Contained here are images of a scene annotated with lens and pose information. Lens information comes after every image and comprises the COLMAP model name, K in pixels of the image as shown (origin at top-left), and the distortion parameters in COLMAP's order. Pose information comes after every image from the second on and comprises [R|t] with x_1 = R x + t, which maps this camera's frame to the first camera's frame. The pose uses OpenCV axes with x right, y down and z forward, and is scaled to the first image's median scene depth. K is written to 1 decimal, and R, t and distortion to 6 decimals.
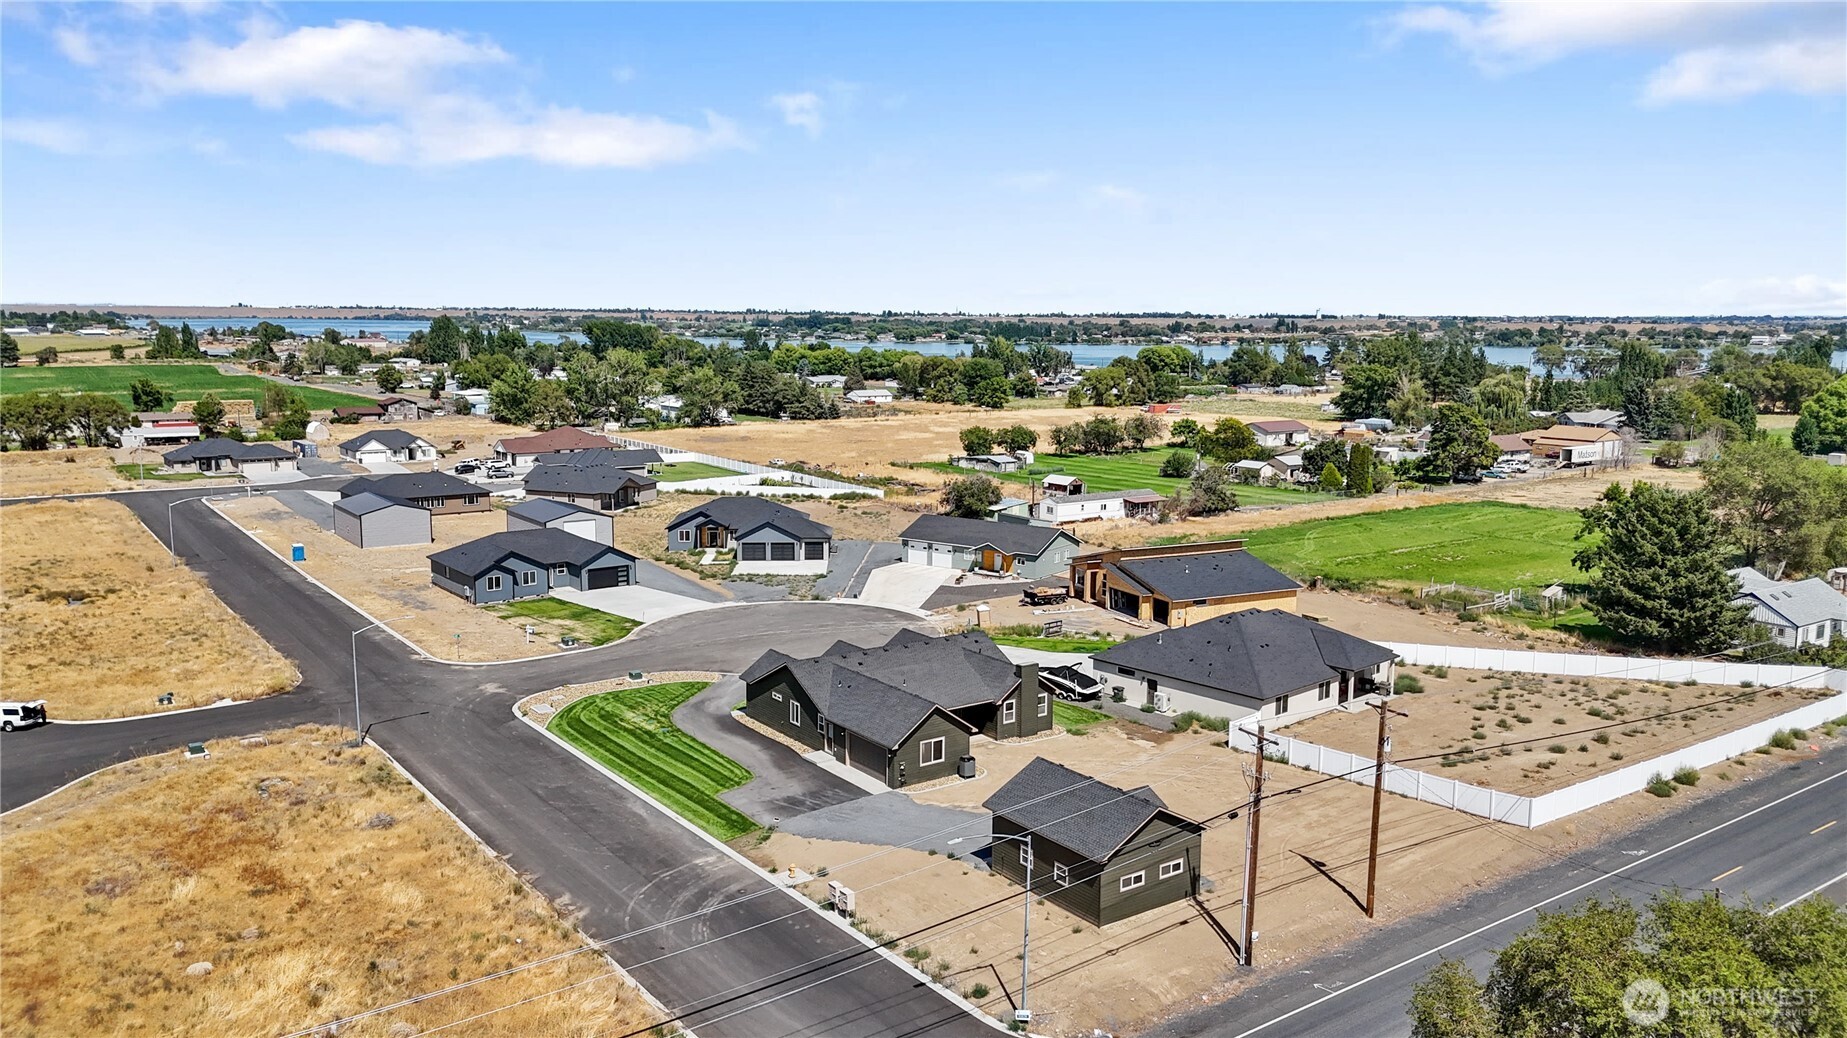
lens RADIAL K [[1367.3, 0, 931.0], [0, 1367.3, 520.8], [0, 0, 1]] dist [0.074812, -0.089502]
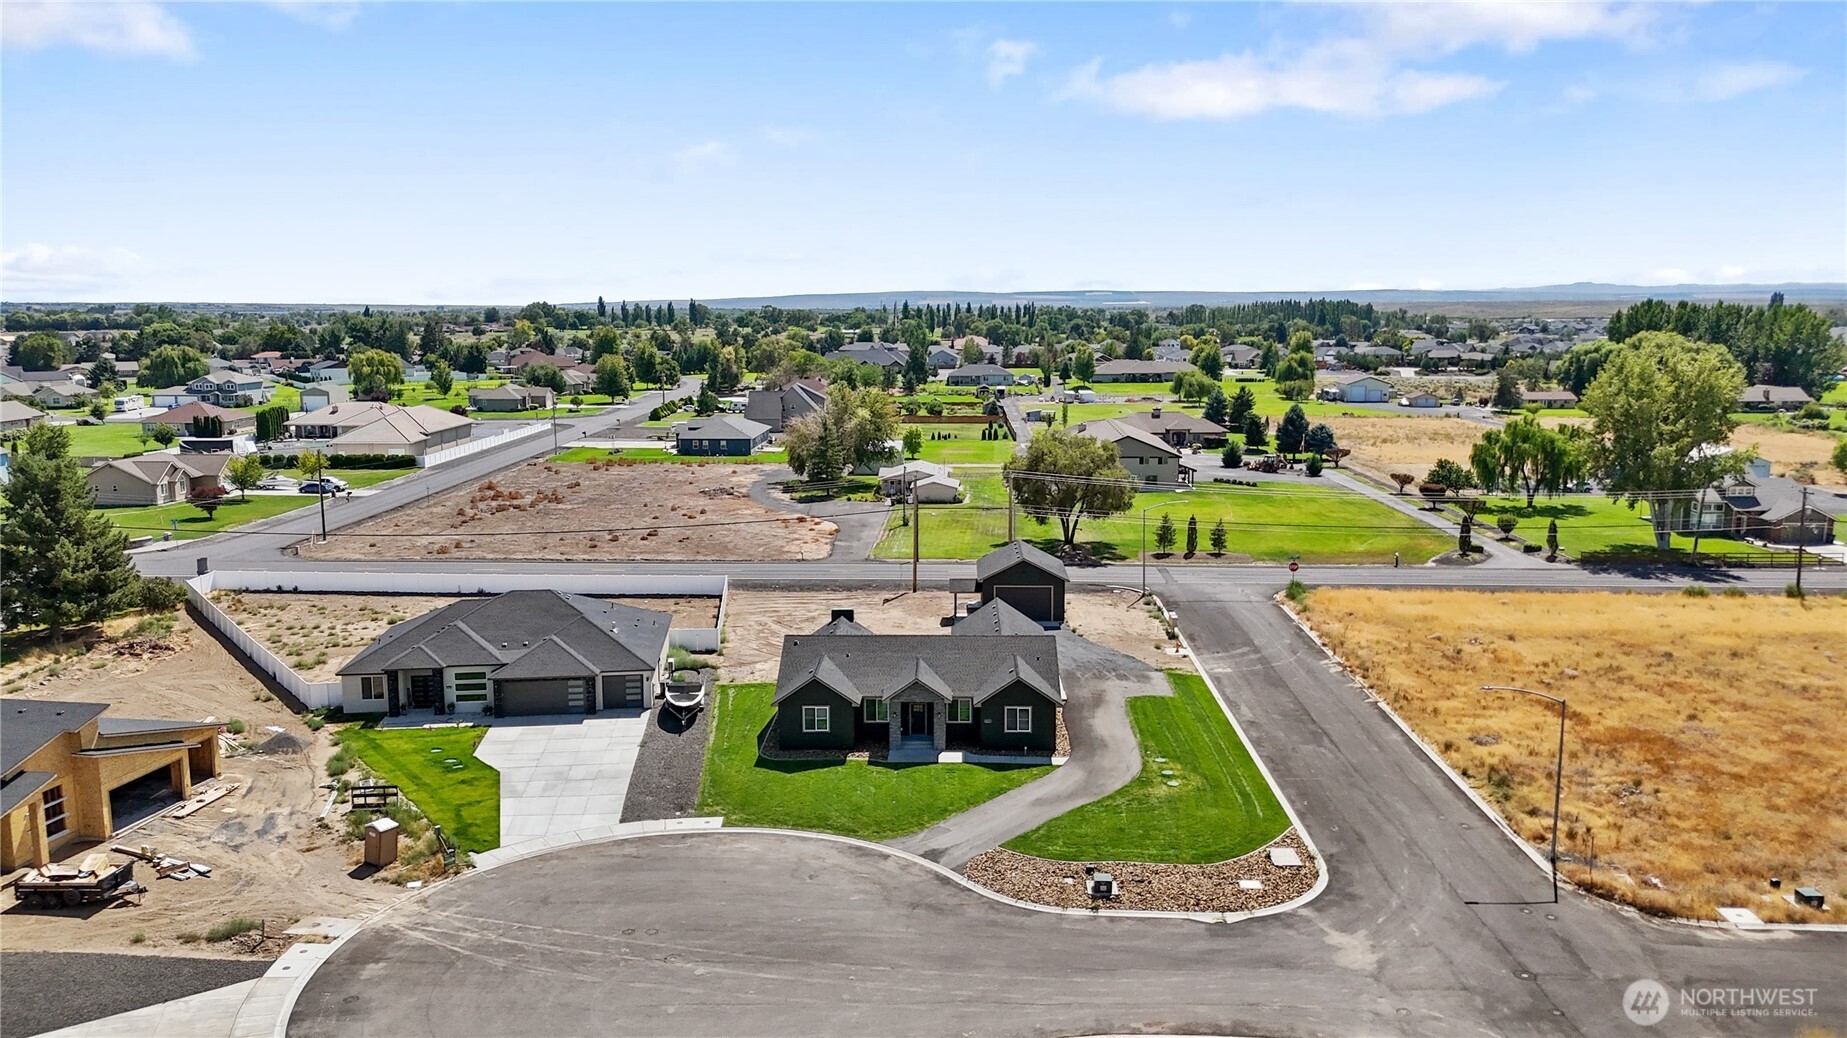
lens RADIAL K [[1369.2, 0, 940.2], [0, 1369.2, 519.9], [0, 0, 1]] dist [0.087808, -0.107258]
pose [[-0.800063, -0.098943, 0.591701, -0.568441], [0.085926, 0.957237, 0.276251, -0.227129], [-0.593731, 0.271860, -0.757348, 1.684485]]
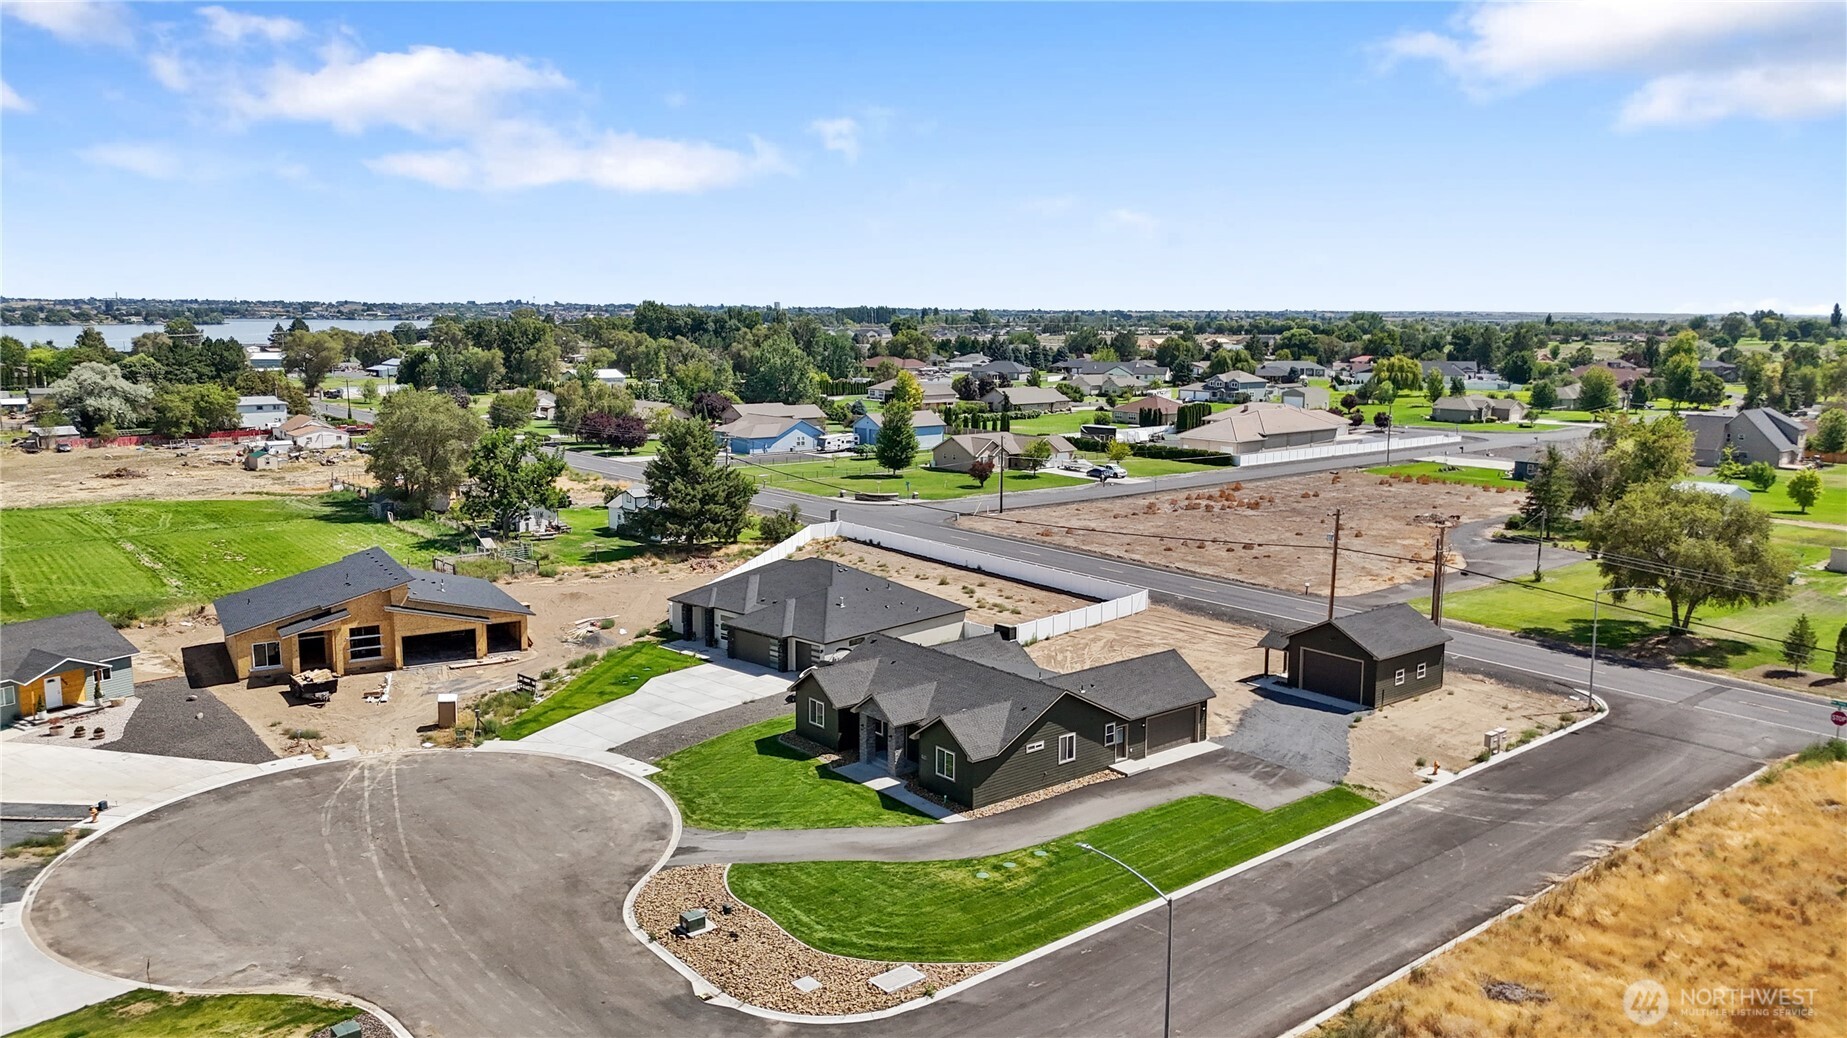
lens RADIAL K [[1369.2, 0, 940.2], [0, 1369.2, 519.9], [0, 0, 1]] dist [0.087808, -0.107258]
pose [[-0.076229, -0.159625, 0.984230, -0.848409], [0.140221, 0.975576, 0.169082, -0.134261], [-0.987181, 0.150899, -0.051984, 1.073940]]
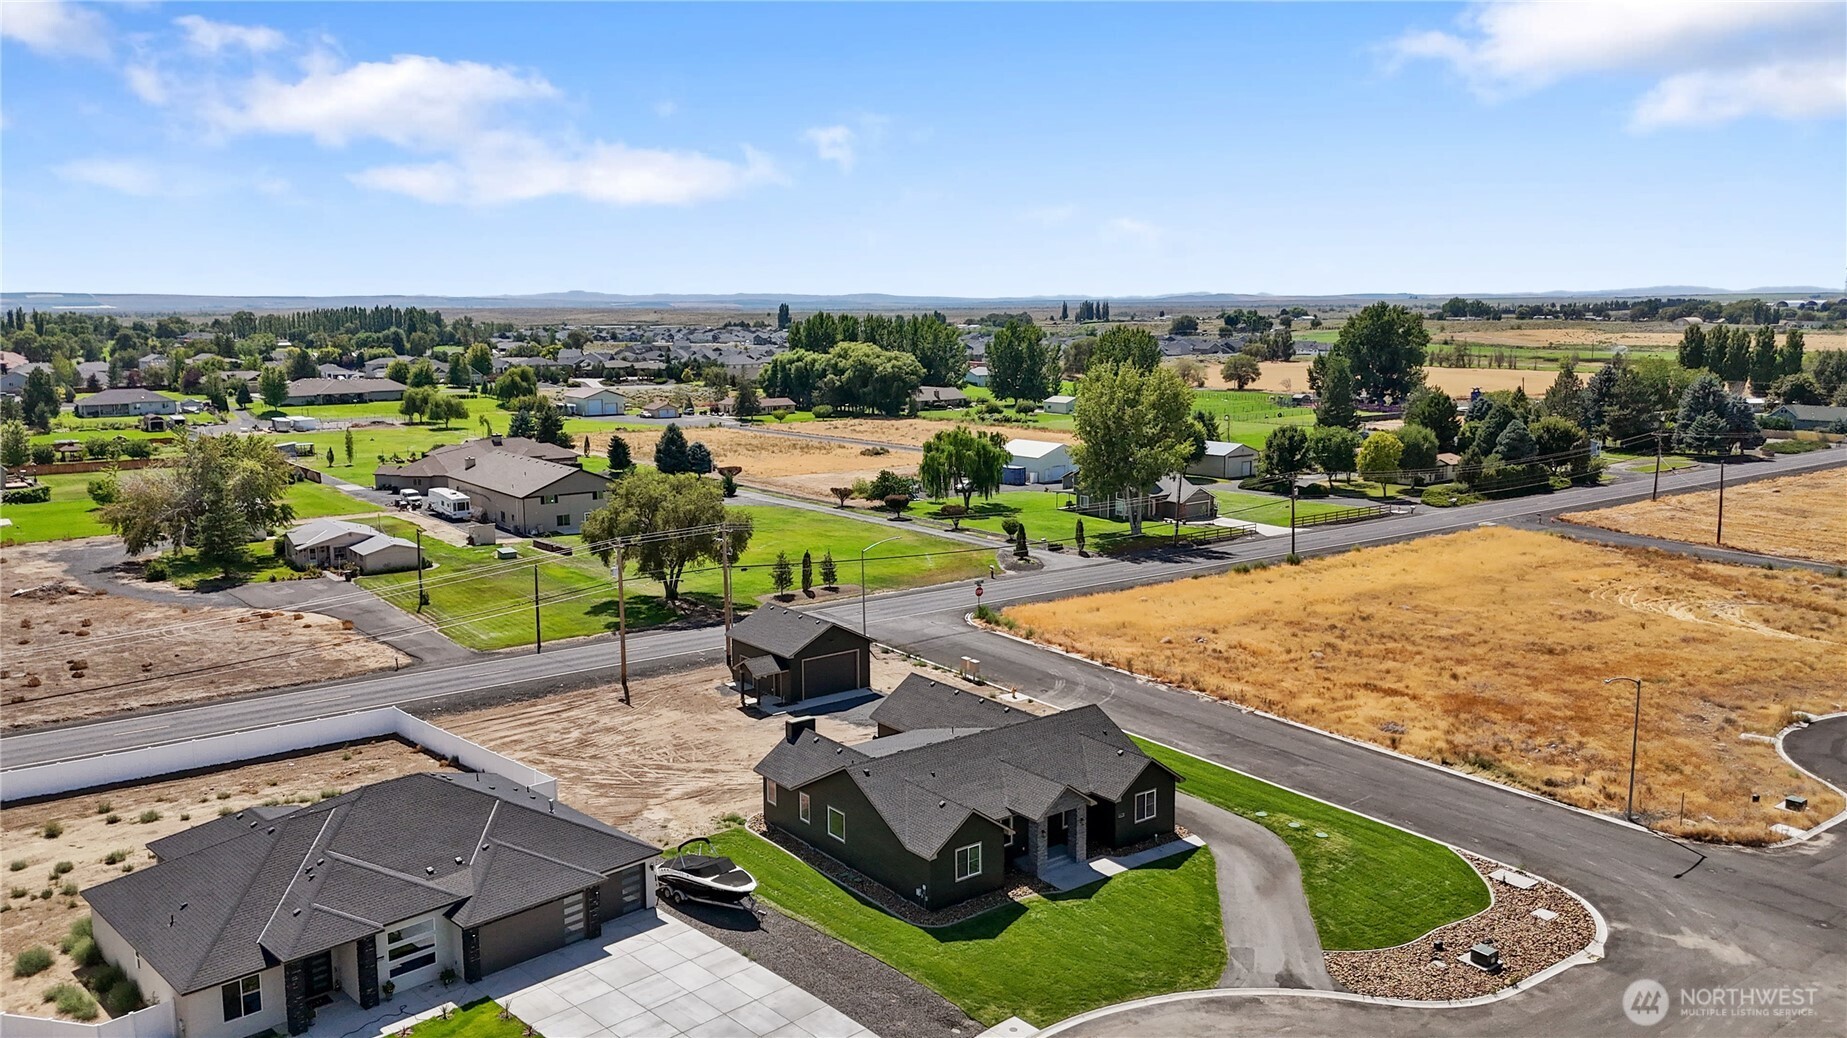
lens RADIAL K [[1367.3, 0, 931.0], [0, 1367.3, 520.8], [0, 0, 1]] dist [0.074812, -0.089502]
pose [[-0.999475, 0.001097, -0.032382, 0.020891], [-0.008661, 0.954011, 0.299645, -0.245691], [0.031222, 0.299768, -0.953501, 1.717531]]
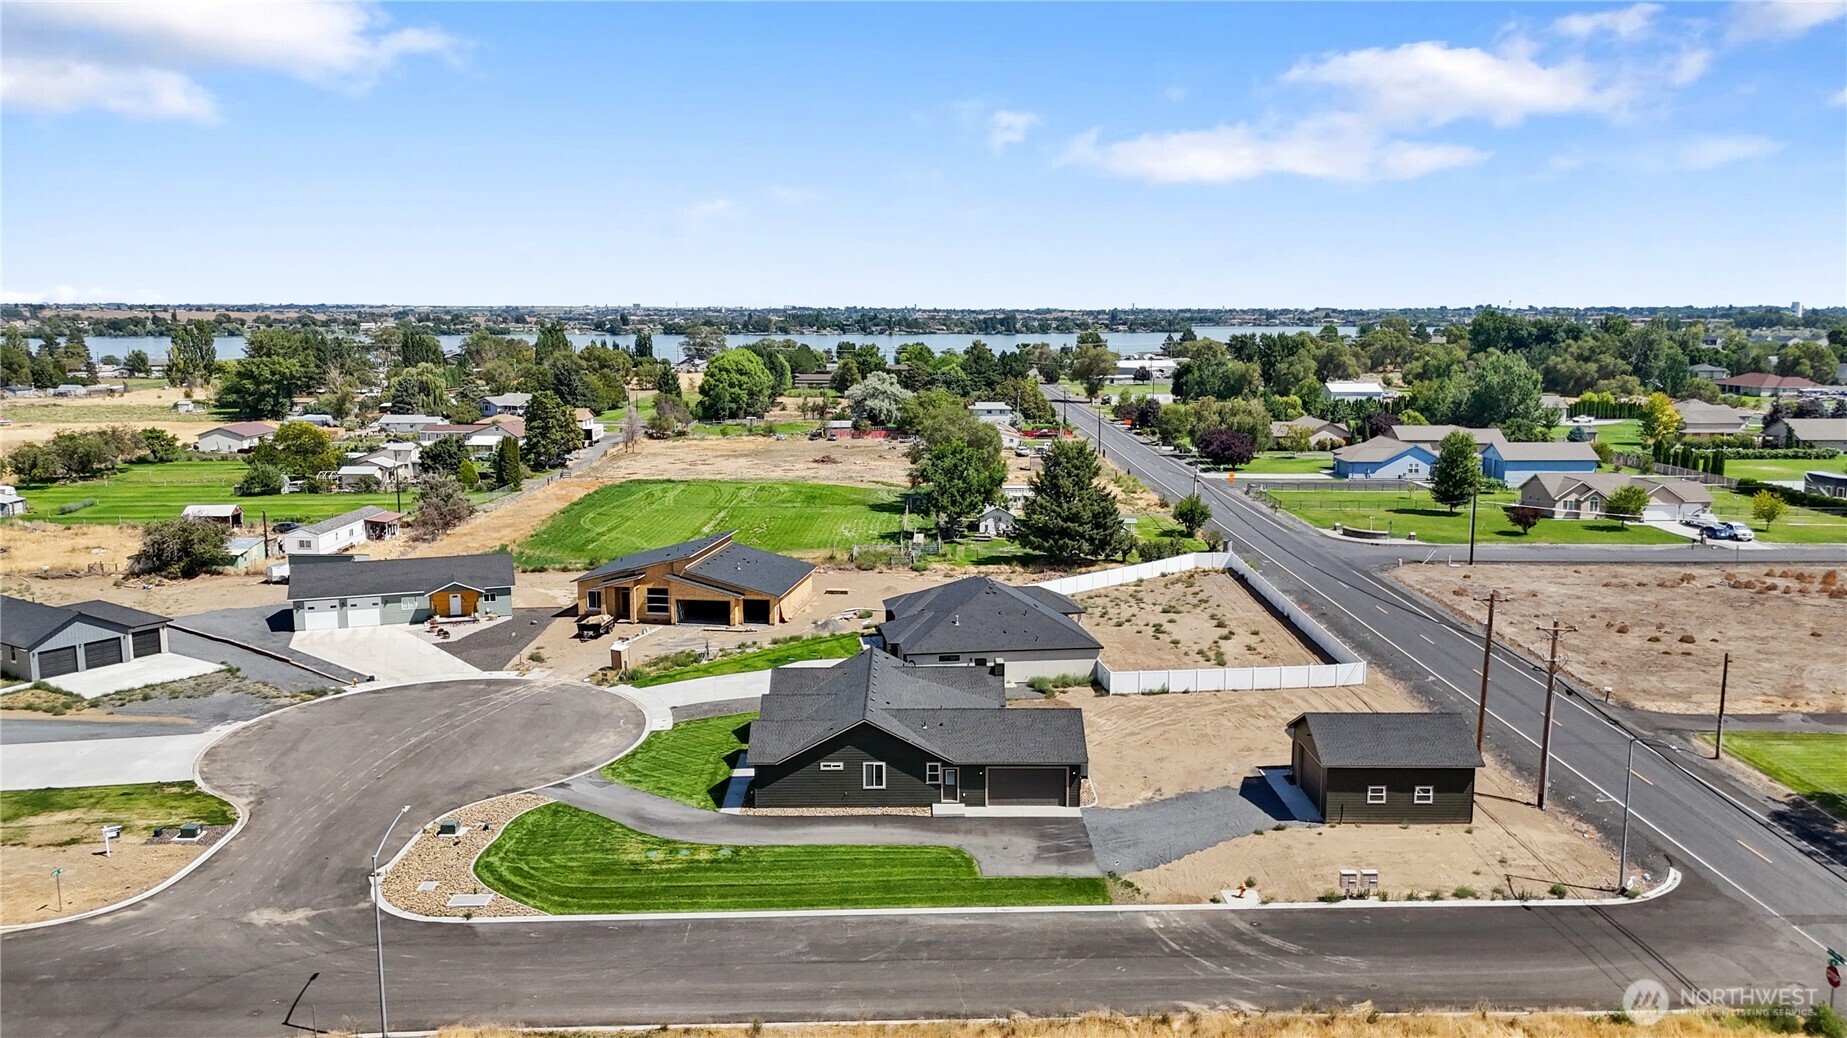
lens RADIAL K [[1363.2, 0, 923.5], [0, 1363.2, 519.0], [0, 0, 1]] dist [0.081219, -0.097410]
pose [[0.576054, -0.131092, 0.806831, -0.730452], [0.124997, 0.989575, 0.071539, -0.072345], [-0.807798, 0.059641, 0.586435, 0.459044]]
